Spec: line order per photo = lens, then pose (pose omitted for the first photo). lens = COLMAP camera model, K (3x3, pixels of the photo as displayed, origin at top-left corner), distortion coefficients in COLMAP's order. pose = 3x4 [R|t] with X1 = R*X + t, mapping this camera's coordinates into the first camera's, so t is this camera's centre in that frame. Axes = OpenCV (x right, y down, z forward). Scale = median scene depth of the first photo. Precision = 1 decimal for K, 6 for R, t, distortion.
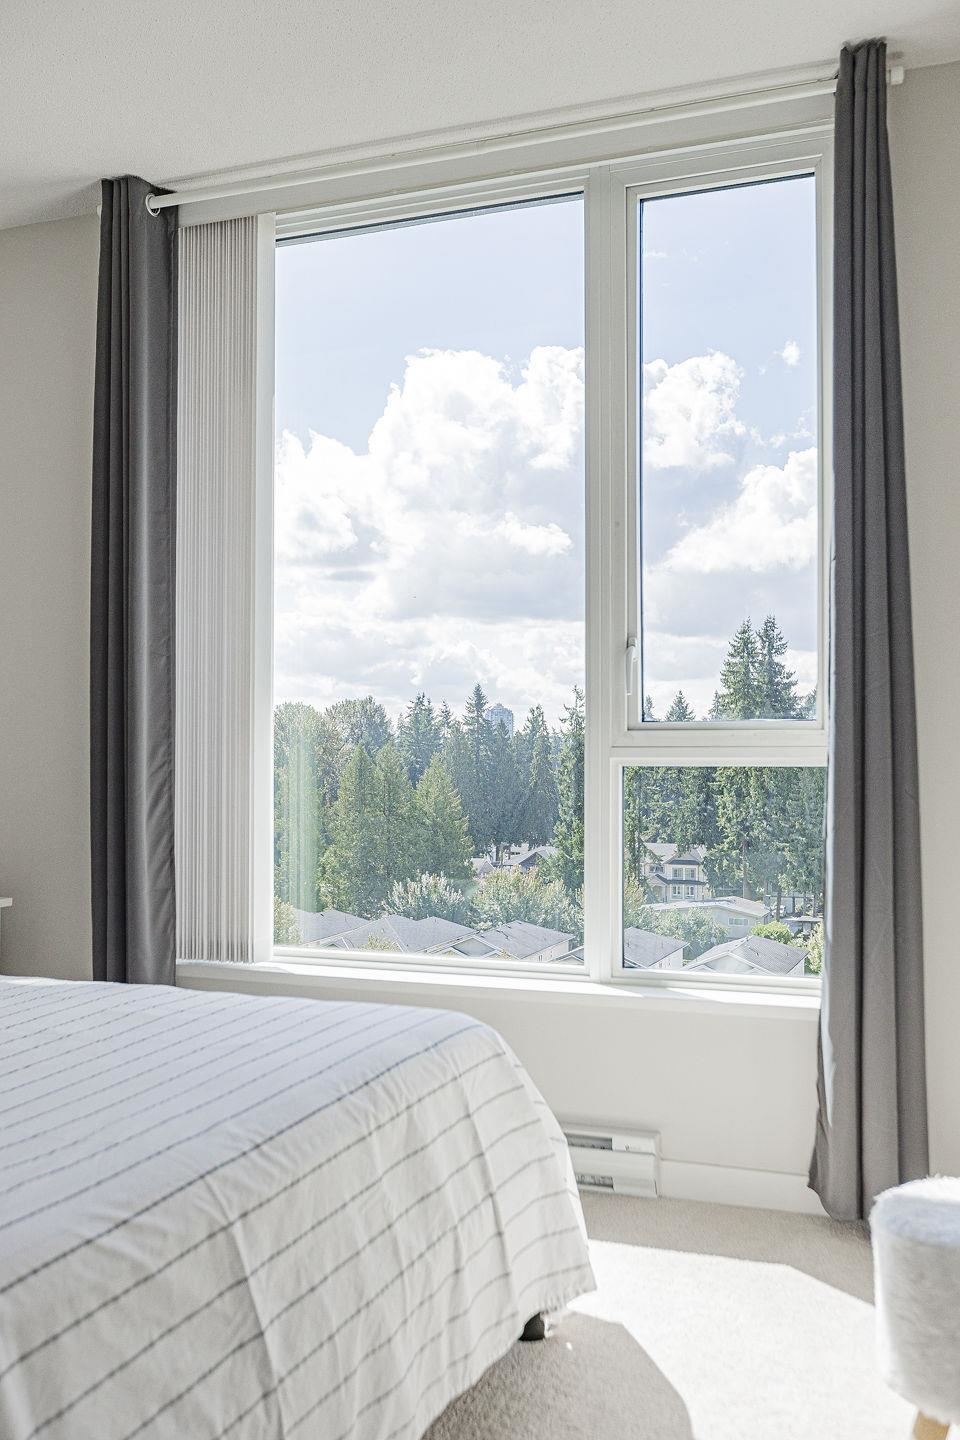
lens RADIAL K [[1362.9, 0, 476.7], [0, 1362.9, 726.6], [0, 0, 1]] dist [-0.021637, 0.000000]
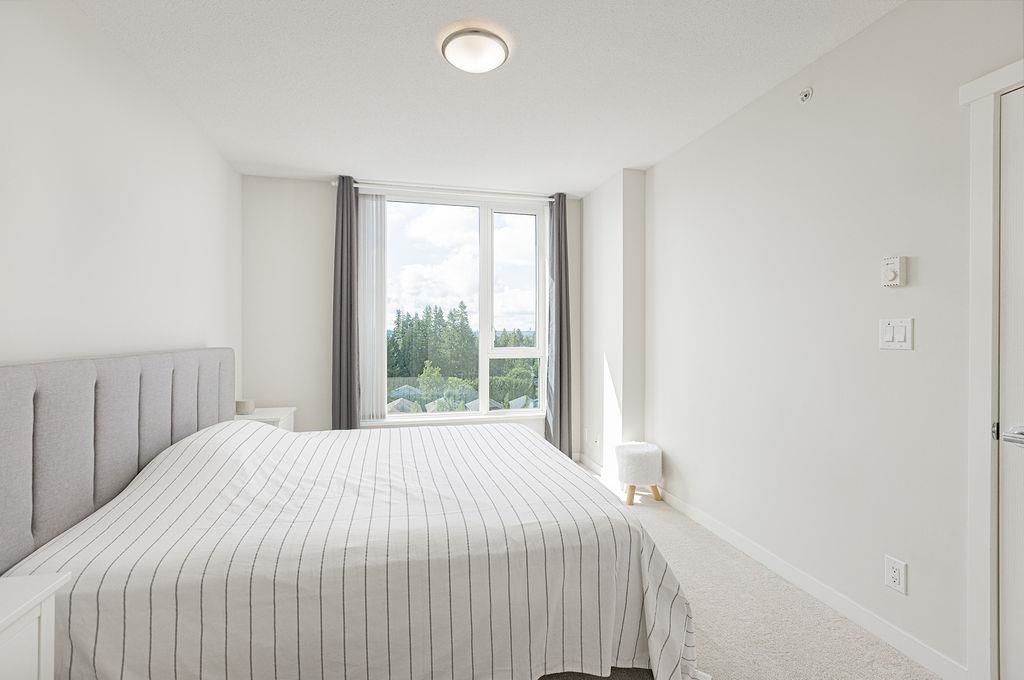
lens RADIAL K [[453.1, 0, 510.0], [0, 453.1, 331.9], [0, 0, 1]] dist [0.003885, -0.000280]
pose [[0.818476, -0.005191, 0.574518, -0.544584], [-0.002179, 0.999924, 0.012139, -0.056605], [-0.574537, -0.011187, 0.818402, -0.079861]]
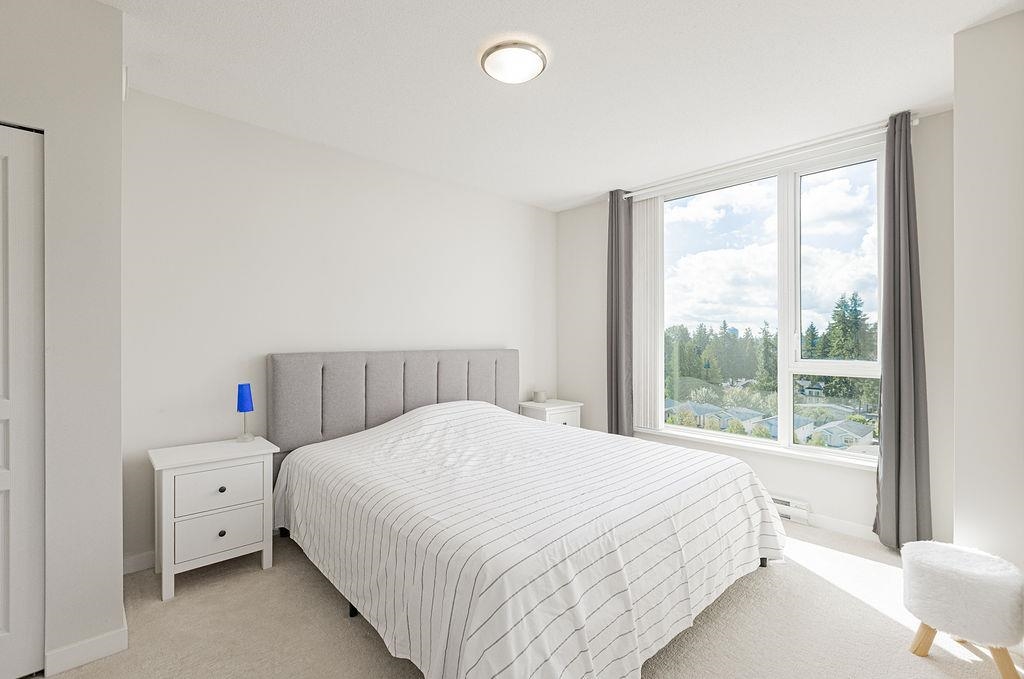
lens RADIAL K [[453.1, 0, 509.3], [0, 453.1, 337.6], [0, 0, 1]] dist [0.003885, -0.000280]
pose [[0.905348, -0.004005, -0.424652, -0.026723], [0.008573, 0.999924, 0.008847, -0.055095], [0.424584, -0.011650, 0.905313, -0.117539]]
